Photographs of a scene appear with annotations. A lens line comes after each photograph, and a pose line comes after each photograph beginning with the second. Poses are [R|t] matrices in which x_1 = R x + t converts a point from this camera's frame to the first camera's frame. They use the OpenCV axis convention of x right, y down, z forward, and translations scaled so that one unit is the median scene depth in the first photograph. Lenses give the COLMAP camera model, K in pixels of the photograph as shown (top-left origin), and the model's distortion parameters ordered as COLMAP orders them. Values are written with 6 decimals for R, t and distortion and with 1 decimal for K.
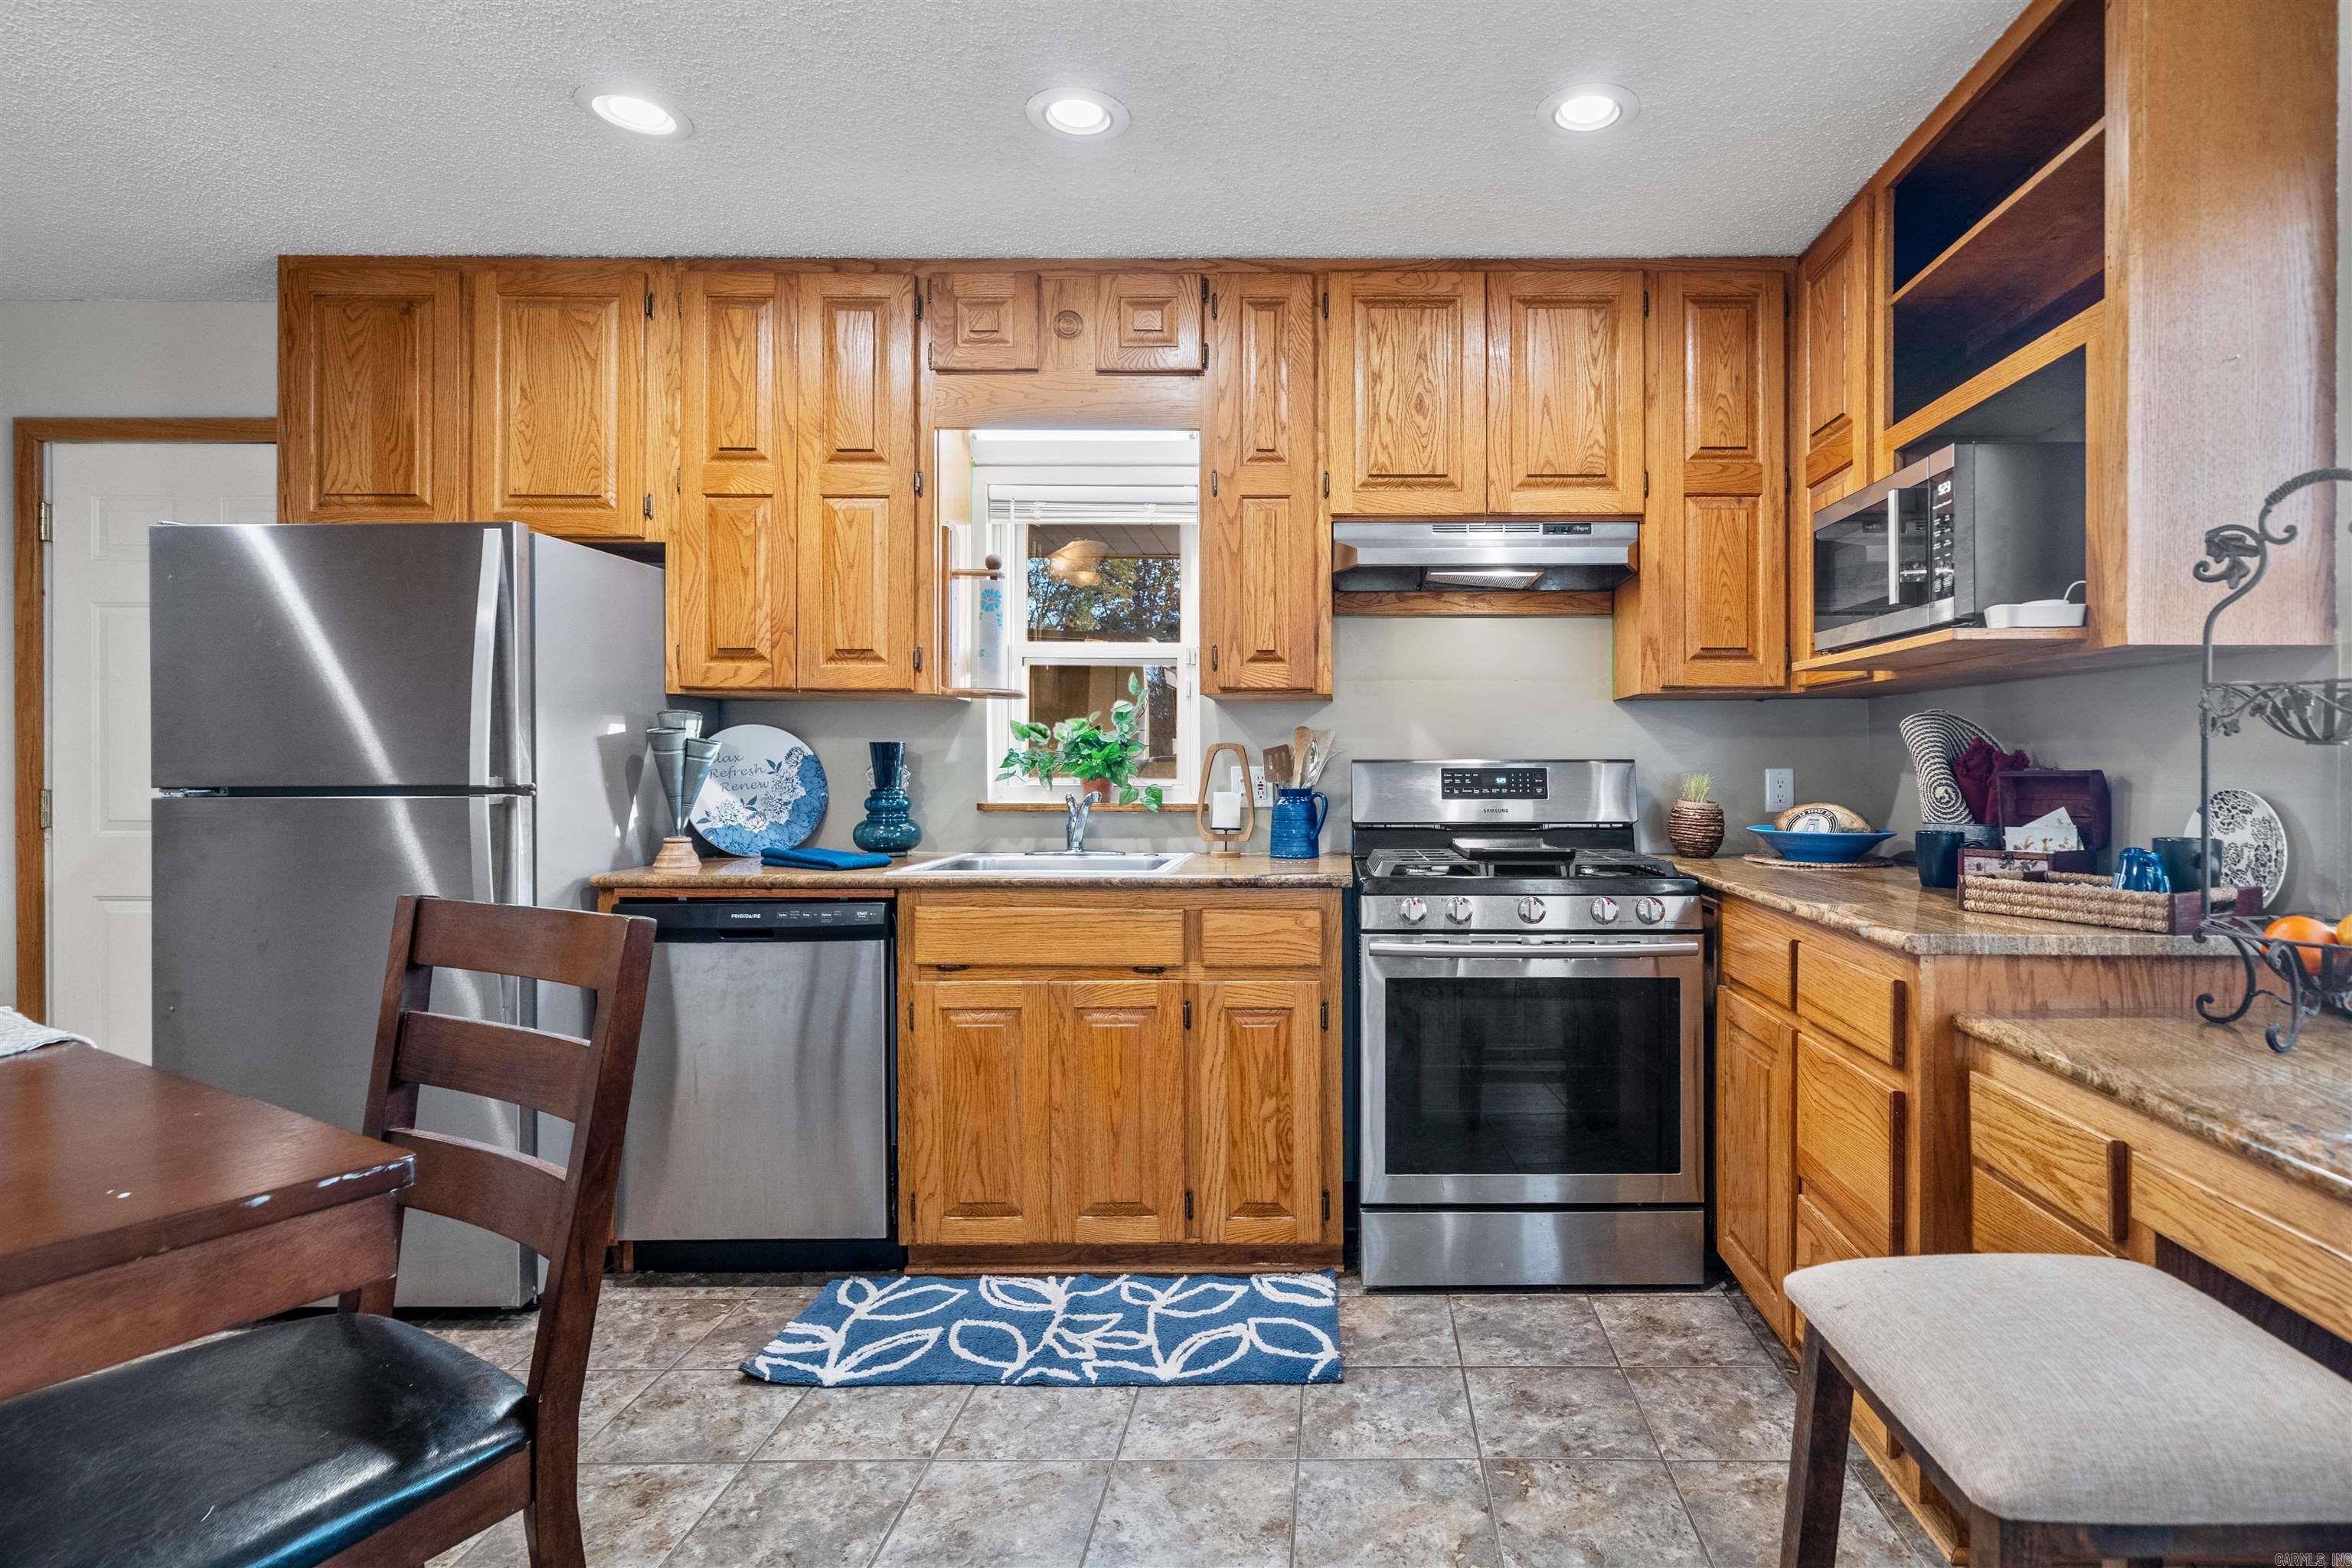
lens RADIAL K [[1178.4, 0, 1349.9], [0, 1178.4, 769.5], [0, 0, 1]] dist [0.000813, 0.000443]
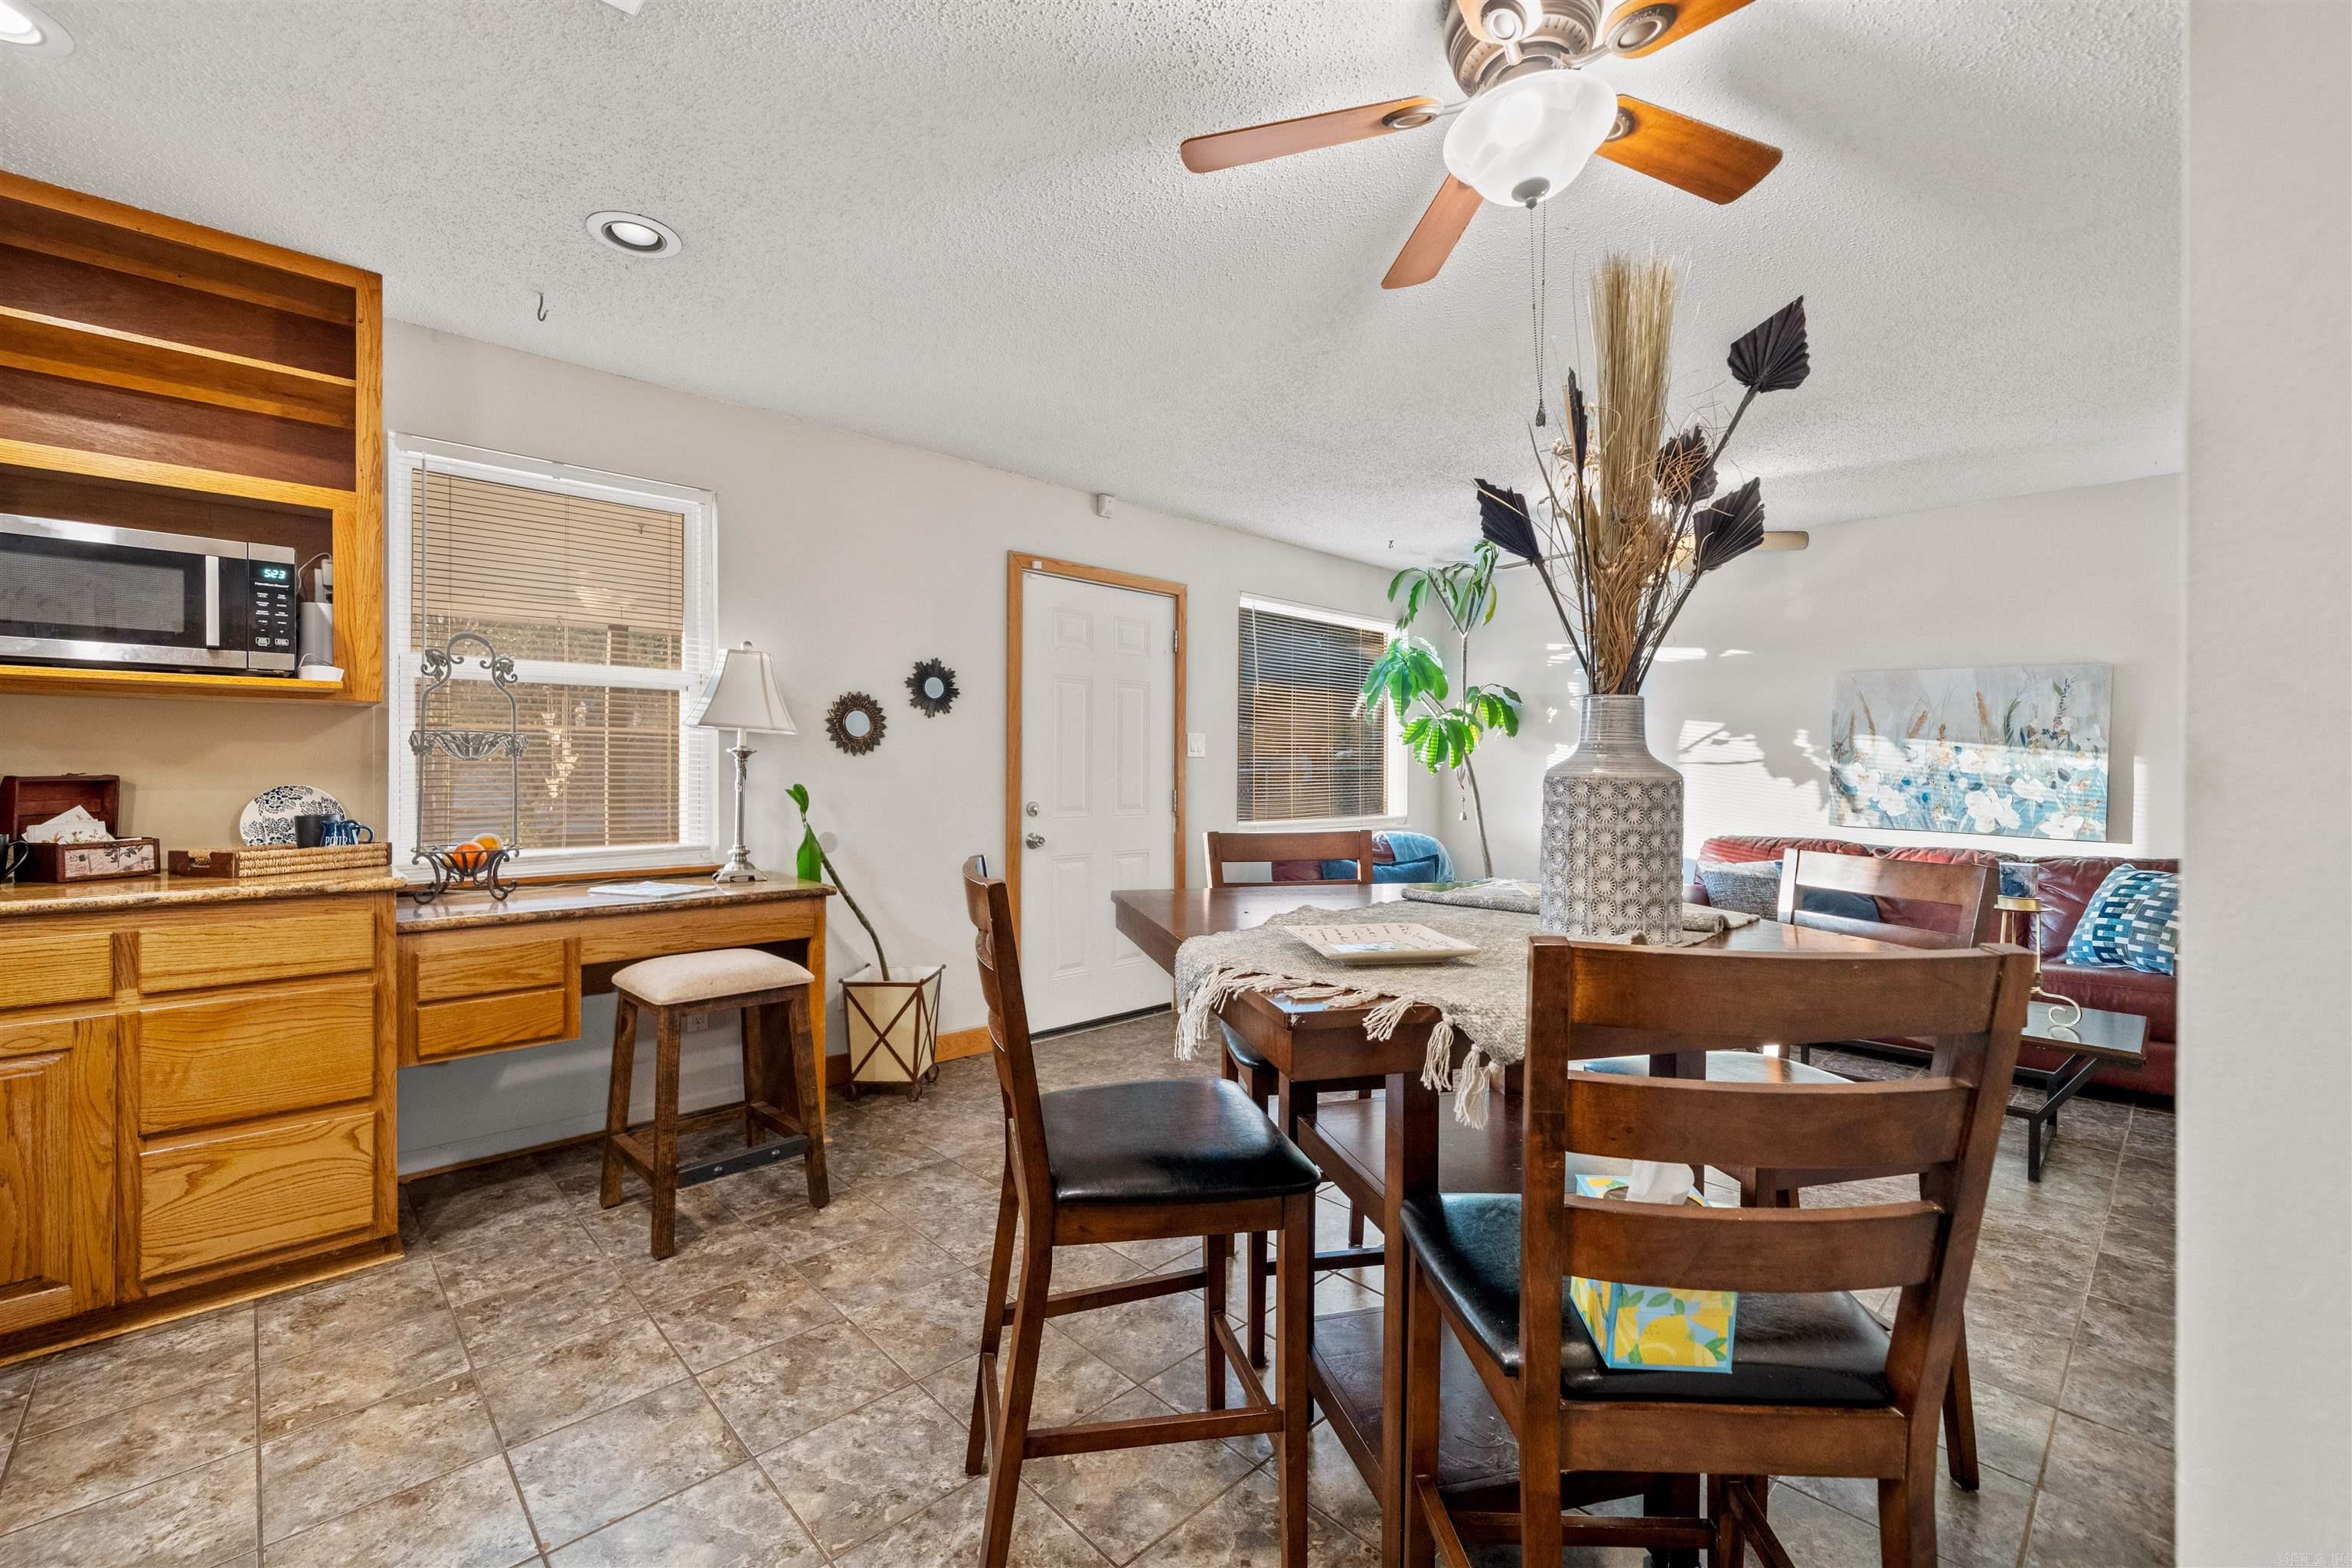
lens RADIAL K [[980.5, 0, 1178.2], [0, 980.5, 774.2], [0, 0, 1]] dist [-0.001574, 0.000969]
pose [[-0.684590, -0.005124, 0.728910, -0.726814], [0.002812, 0.999949, 0.009671, -0.005786], [-0.728922, 0.008671, -0.684541, 0.681614]]
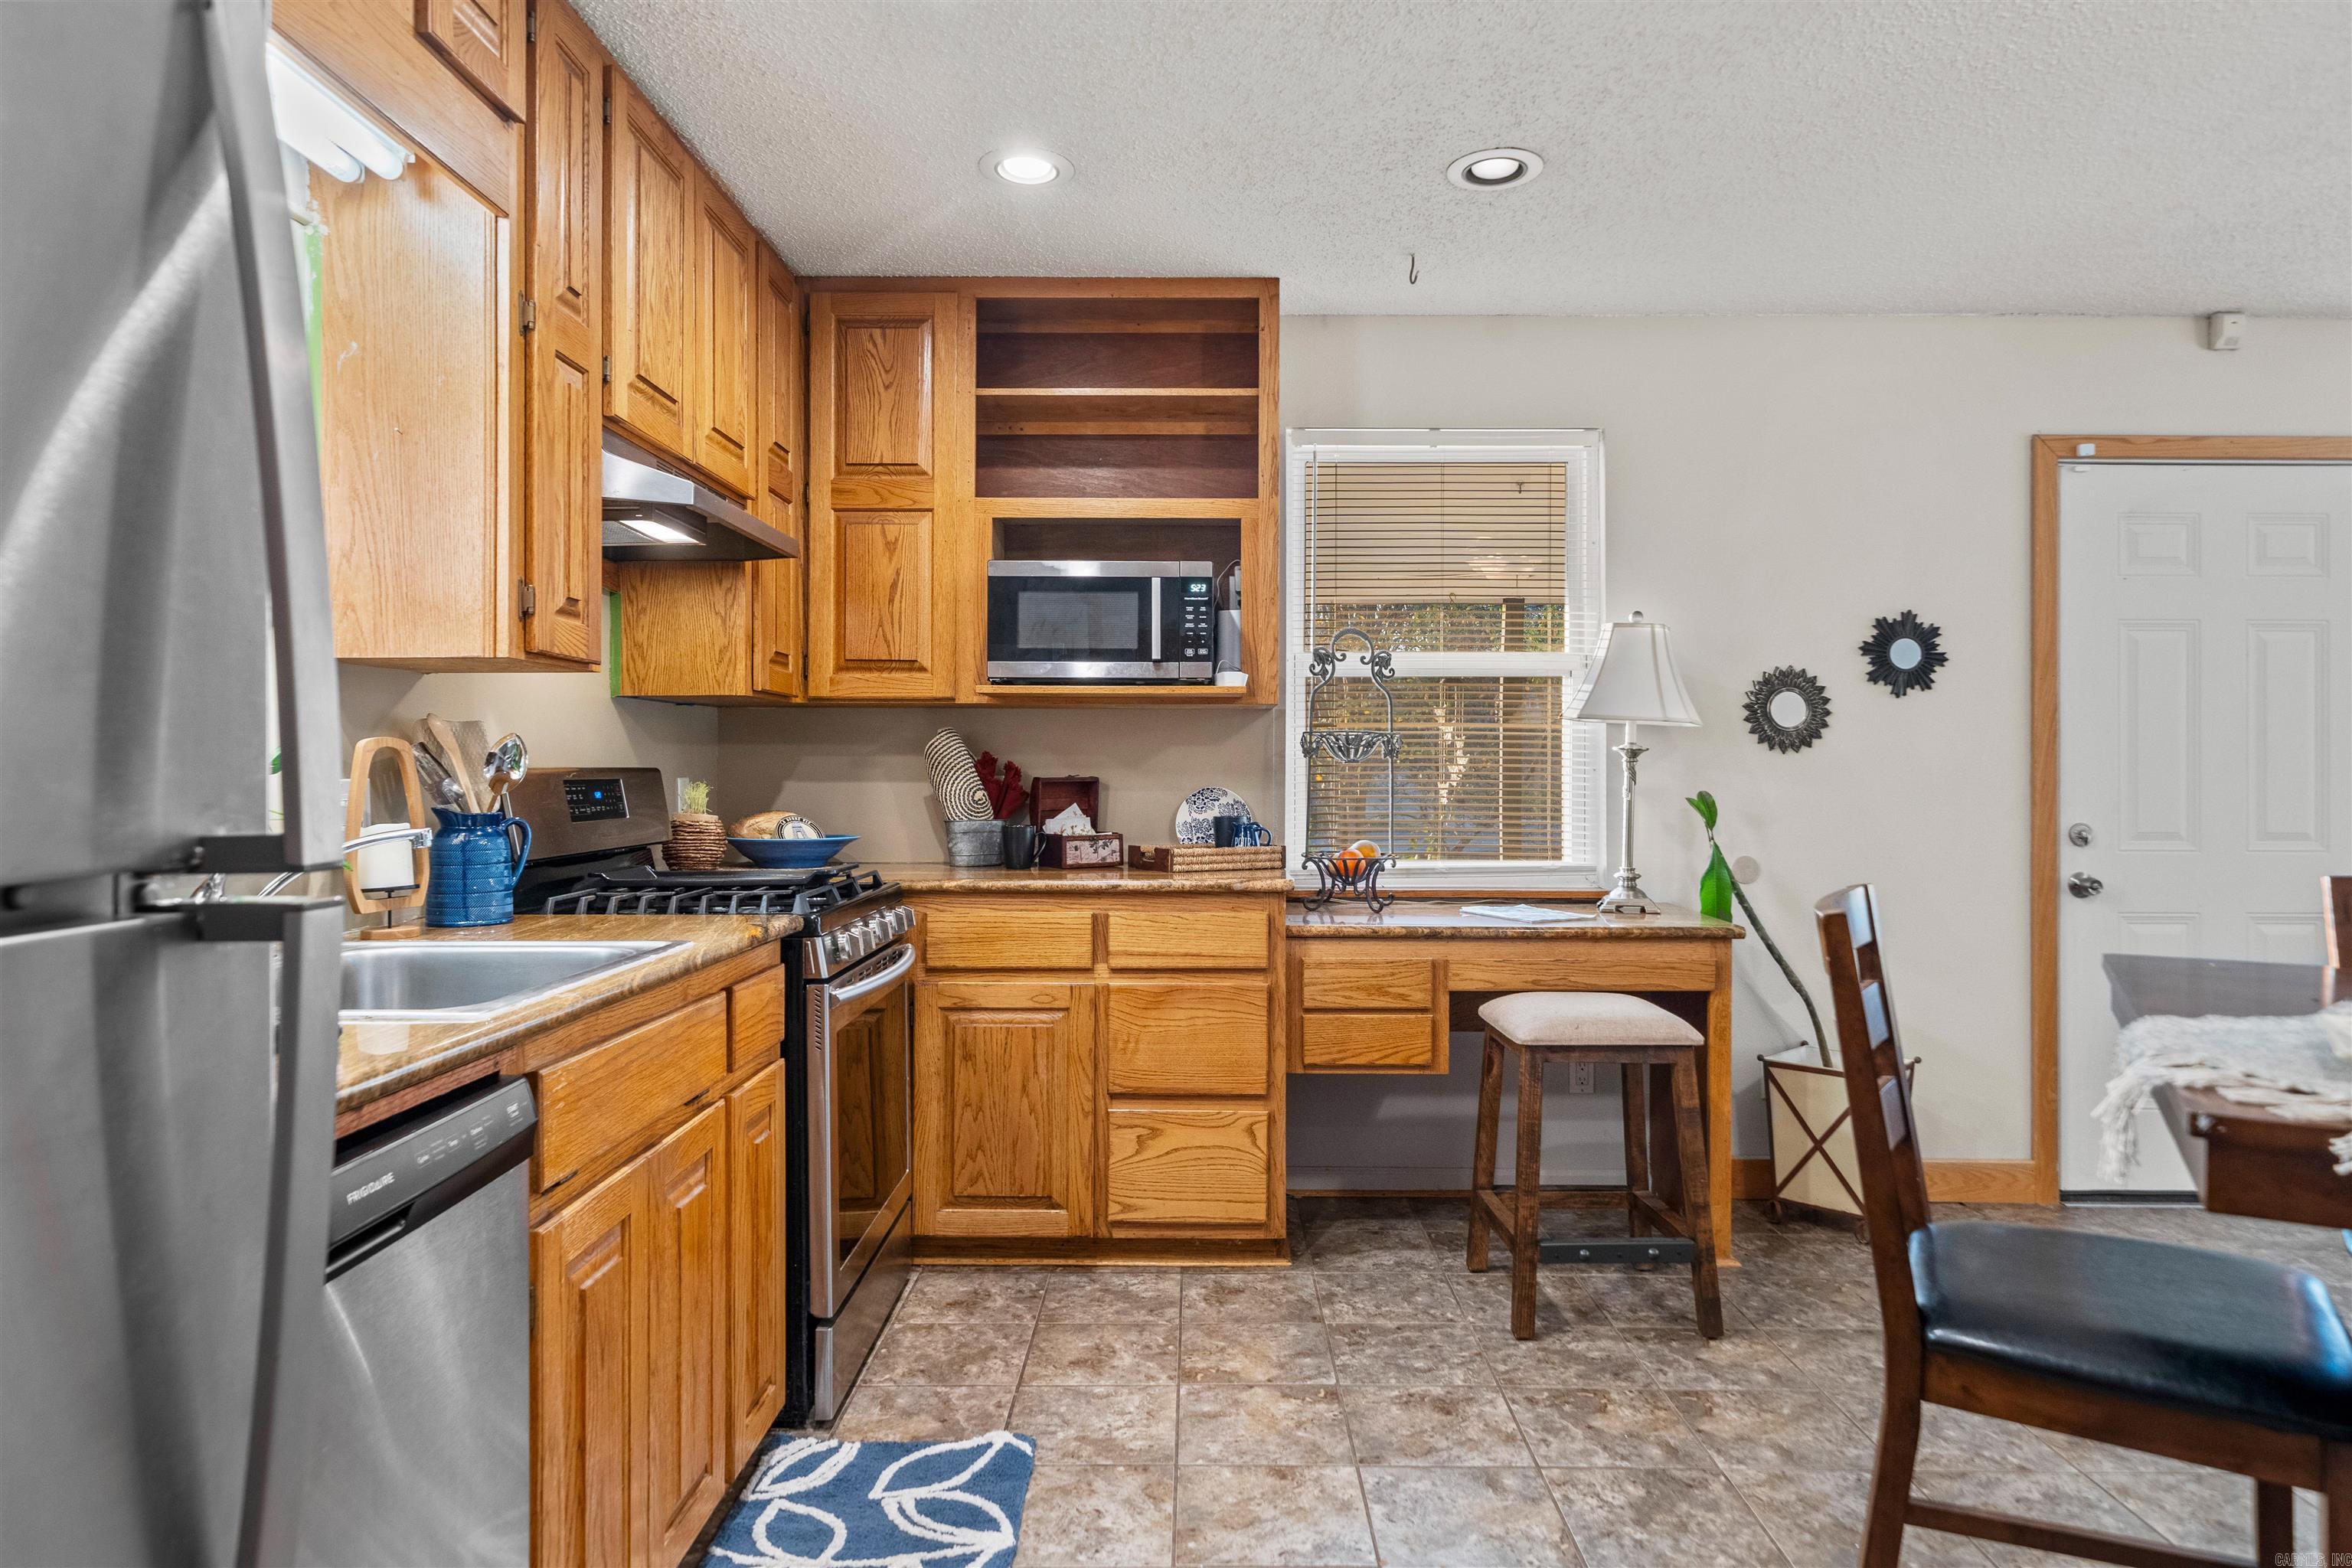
lens RADIAL K [[1410.8, 0, 1189.7], [0, 1410.8, 757.7], [0, 0, 1]] dist [-0.000845, 0.000717]
pose [[0.011815, 0.009266, 0.999887, -0.858107], [0.004721, 0.999945, -0.009323, -0.004823], [-0.999919, 0.004830, 0.011770, 0.664360]]
